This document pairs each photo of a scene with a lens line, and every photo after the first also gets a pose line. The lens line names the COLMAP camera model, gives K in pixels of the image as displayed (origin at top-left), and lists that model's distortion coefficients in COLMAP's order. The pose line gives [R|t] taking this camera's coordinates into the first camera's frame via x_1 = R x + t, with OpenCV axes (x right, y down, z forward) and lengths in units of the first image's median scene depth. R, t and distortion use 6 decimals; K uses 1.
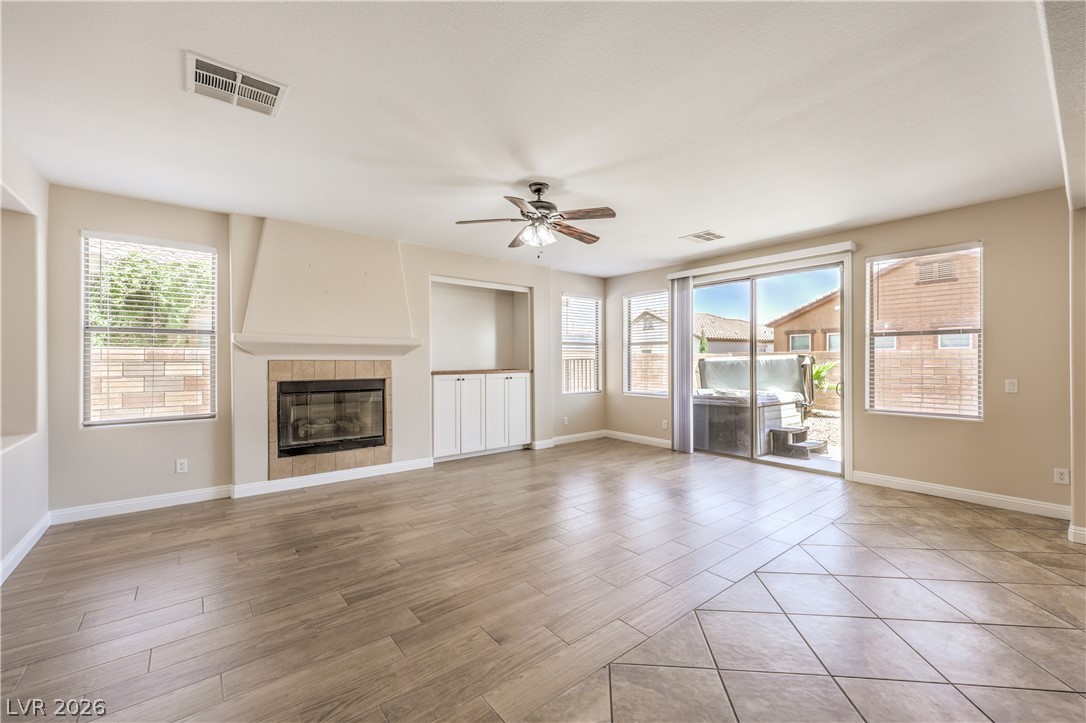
lens RADIAL K [[449.3, 0, 548.3], [0, 449.3, 355.0], [0, 0, 1]] dist [0.000944, 0.000221]
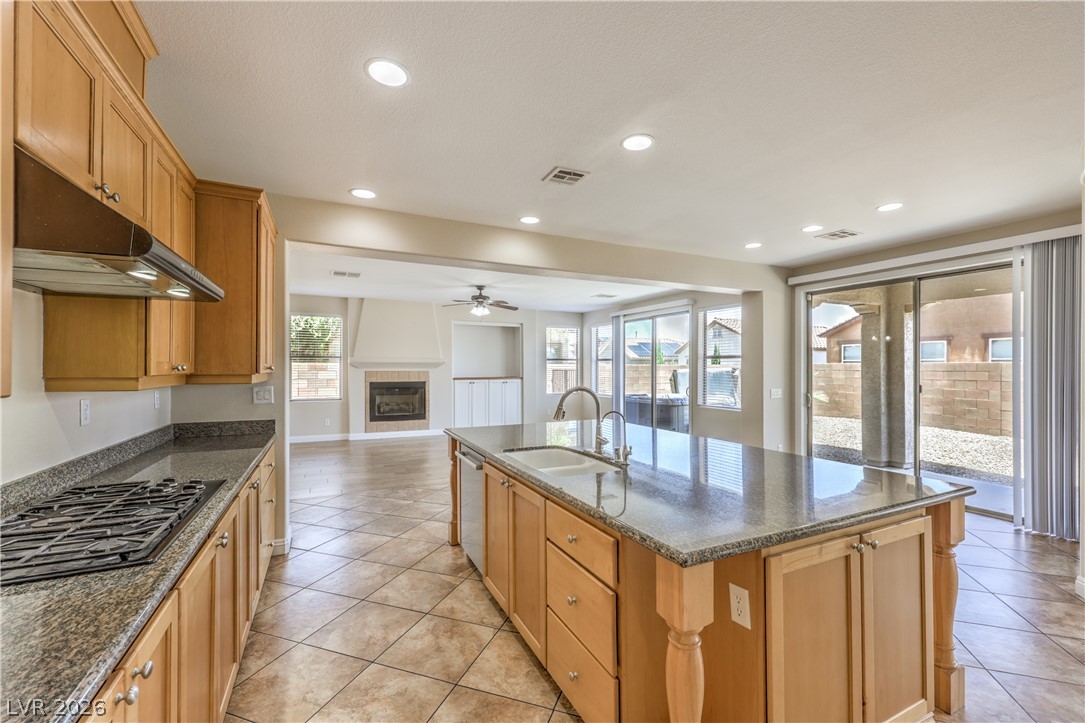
lens RADIAL K [[461.2, 0, 542.5], [0, 461.2, 361.5], [0, 0, 1]] dist [0.000394, 0.000061]
pose [[0.973065, 0.000437, -0.230531, 0.505329], [-0.000375, 1.000000, 0.000312, -0.027562], [0.230531, -0.000217, 0.973065, -0.662769]]
